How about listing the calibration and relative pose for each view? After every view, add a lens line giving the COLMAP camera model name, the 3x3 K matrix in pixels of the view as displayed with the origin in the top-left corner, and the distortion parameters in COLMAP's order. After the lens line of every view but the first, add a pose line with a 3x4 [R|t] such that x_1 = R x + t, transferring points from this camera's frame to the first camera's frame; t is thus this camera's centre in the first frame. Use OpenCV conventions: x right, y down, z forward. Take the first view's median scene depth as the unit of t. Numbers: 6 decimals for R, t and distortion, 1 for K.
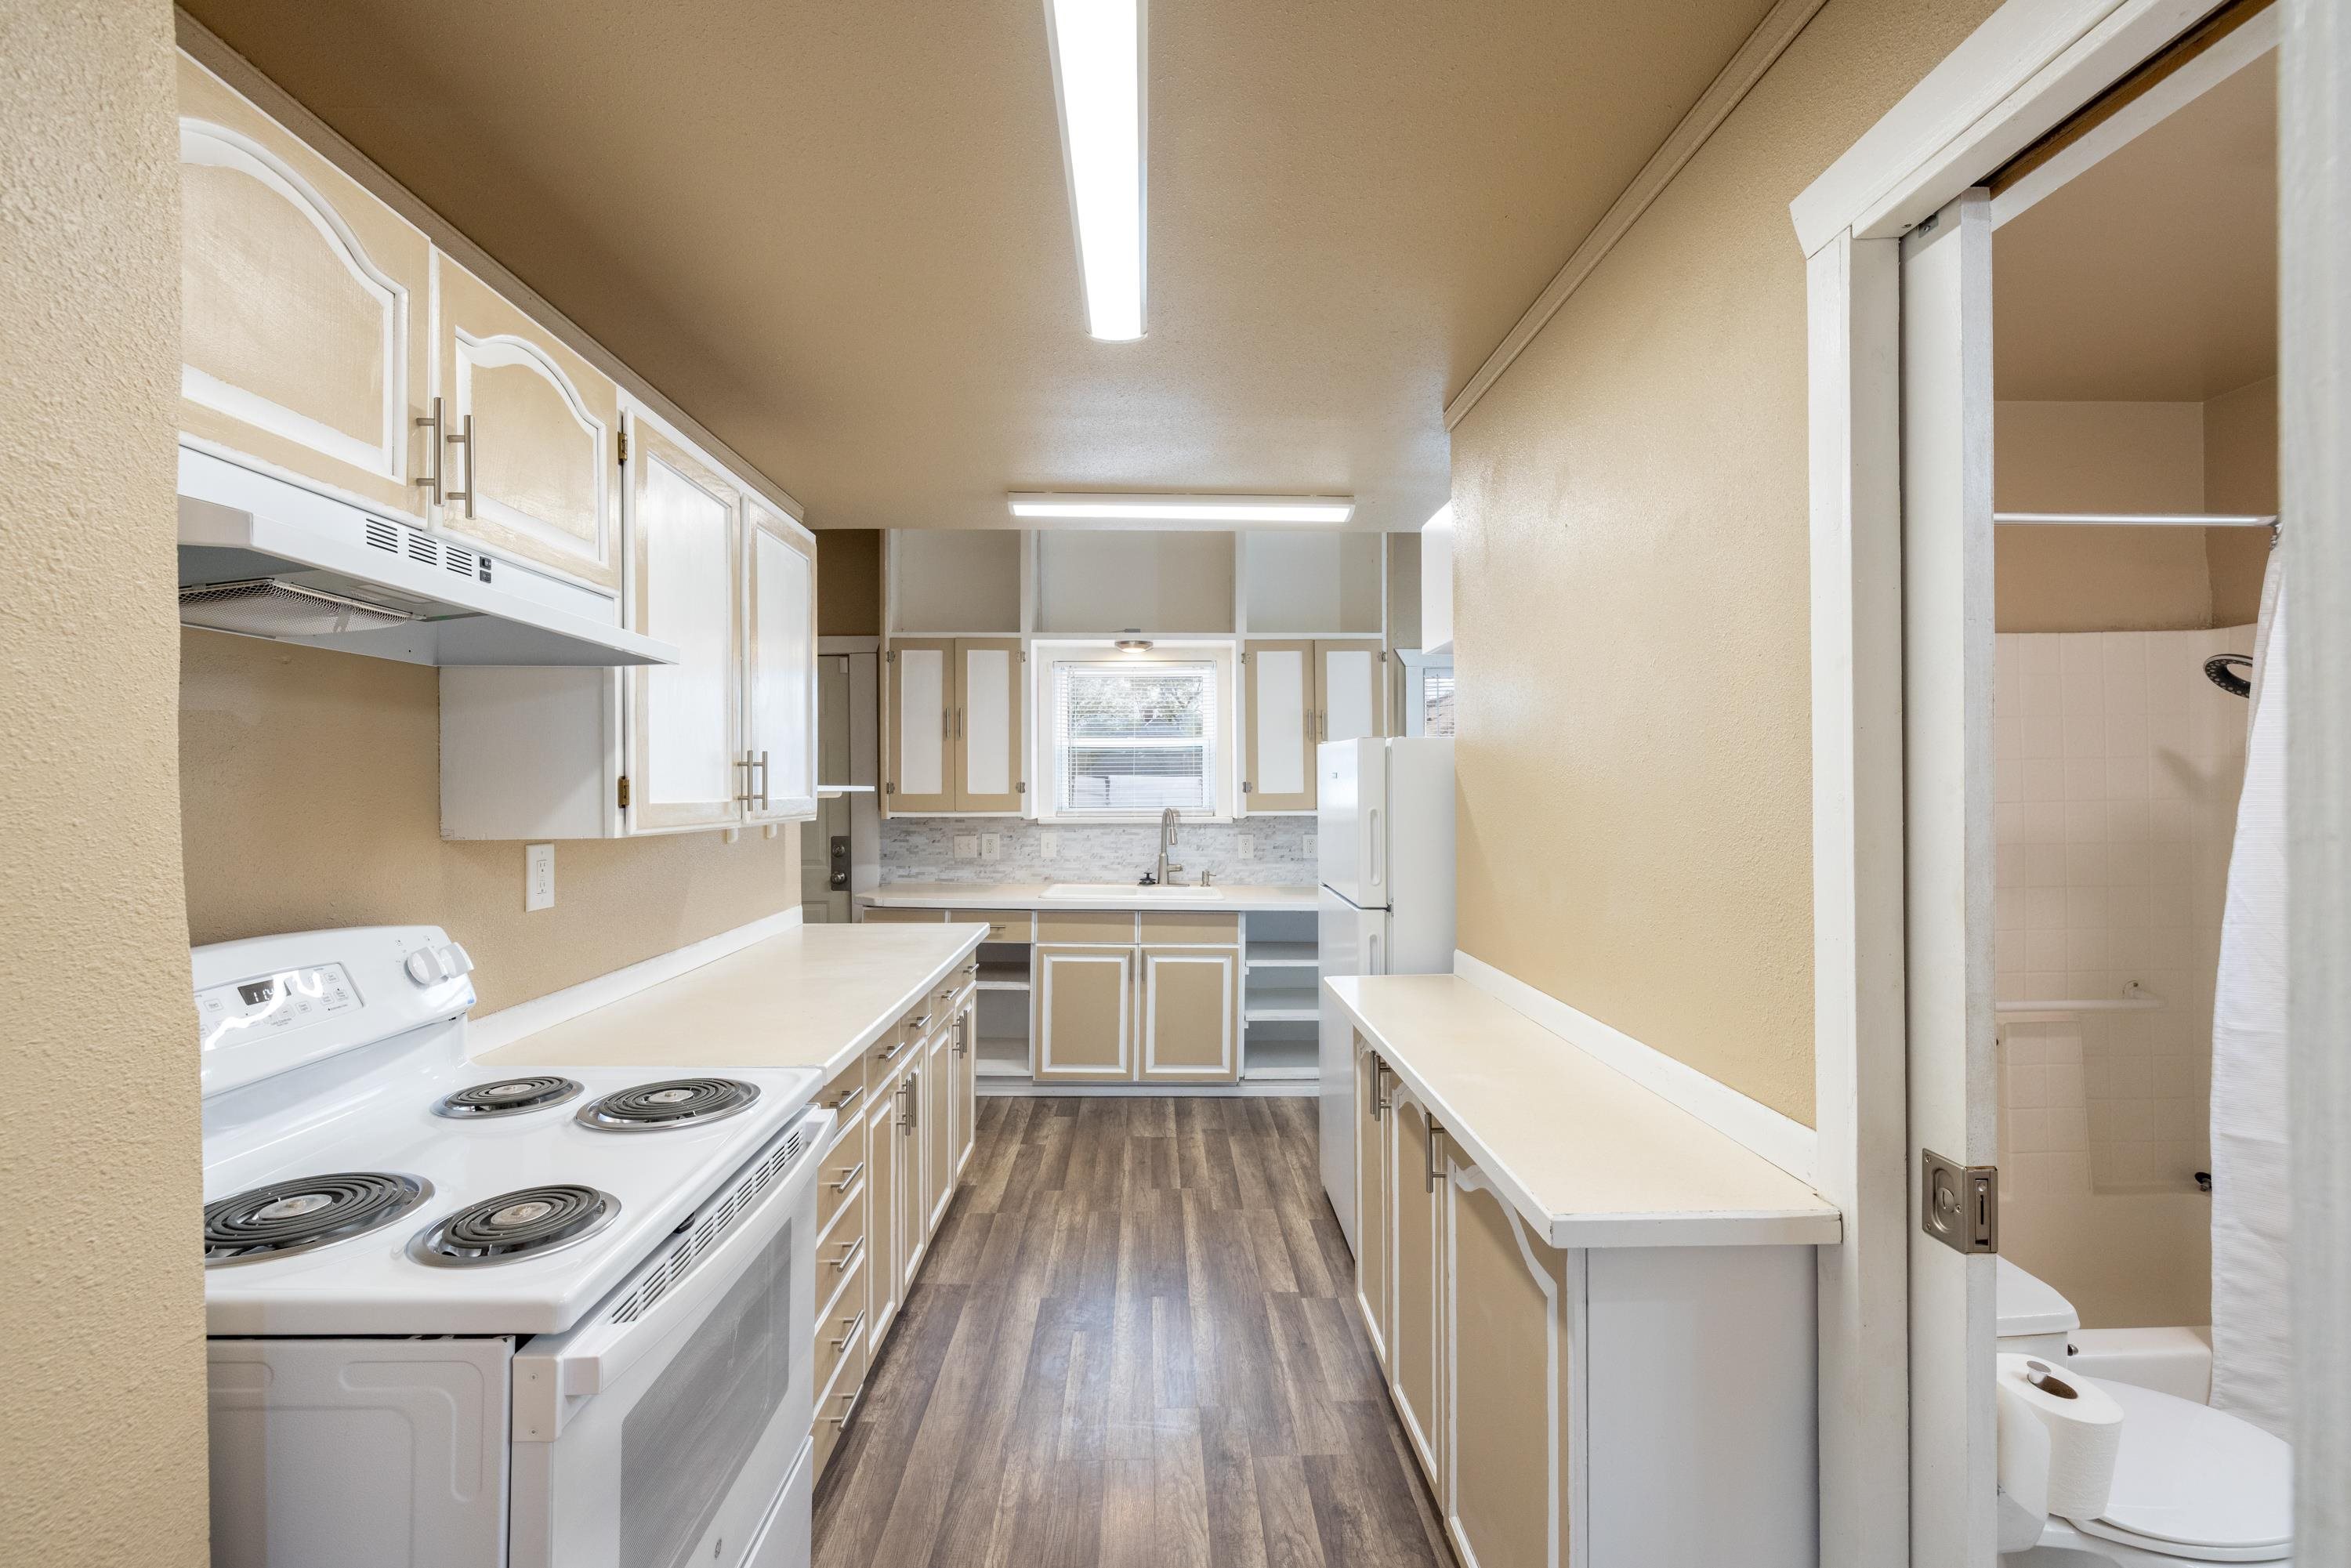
lens RADIAL K [[1016.1, 0, 1168.4], [0, 1016.1, 793.4], [0, 0, 1]] dist [-0.000916, 0.000350]
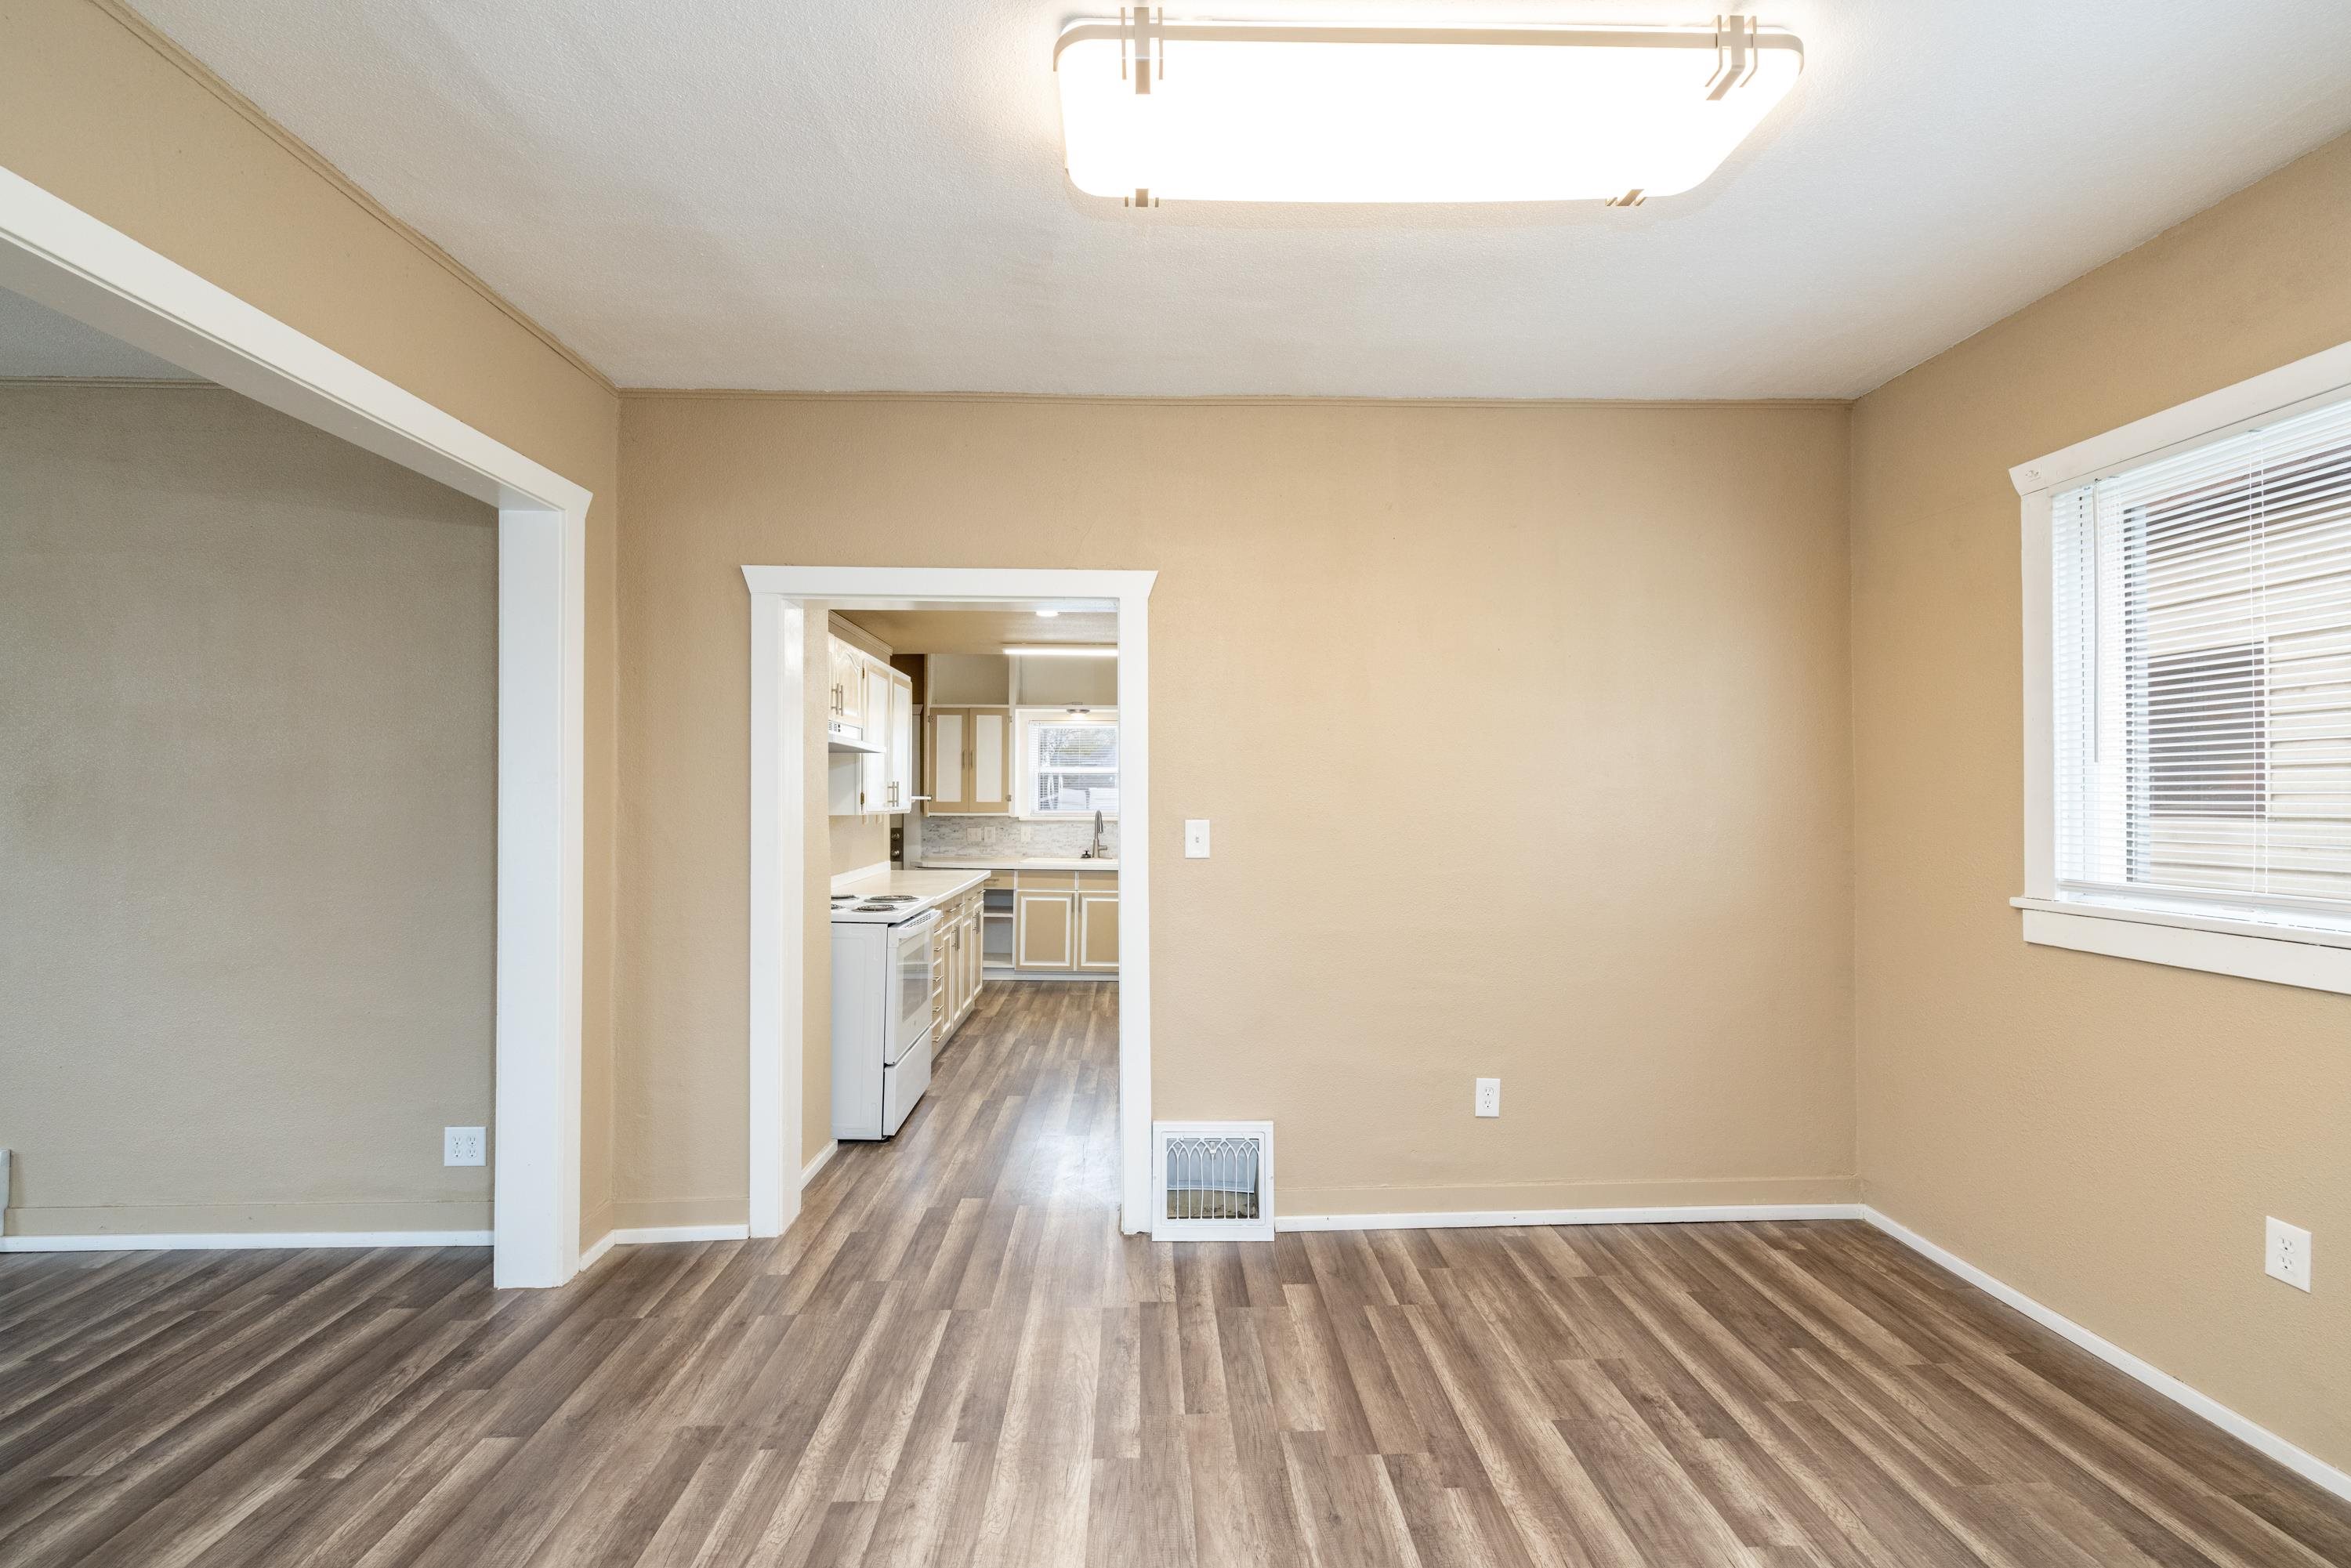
lens RADIAL K [[1016.1, 0, 1168.4], [0, 1016.1, 793.4], [0, 0, 1]] dist [-0.000916, 0.000350]
pose [[0.999950, 0.004533, 0.008893, 0.107430], [-0.004422, 0.999912, -0.012502, 0.006671], [-0.008949, 0.012462, 0.999882, -0.704569]]
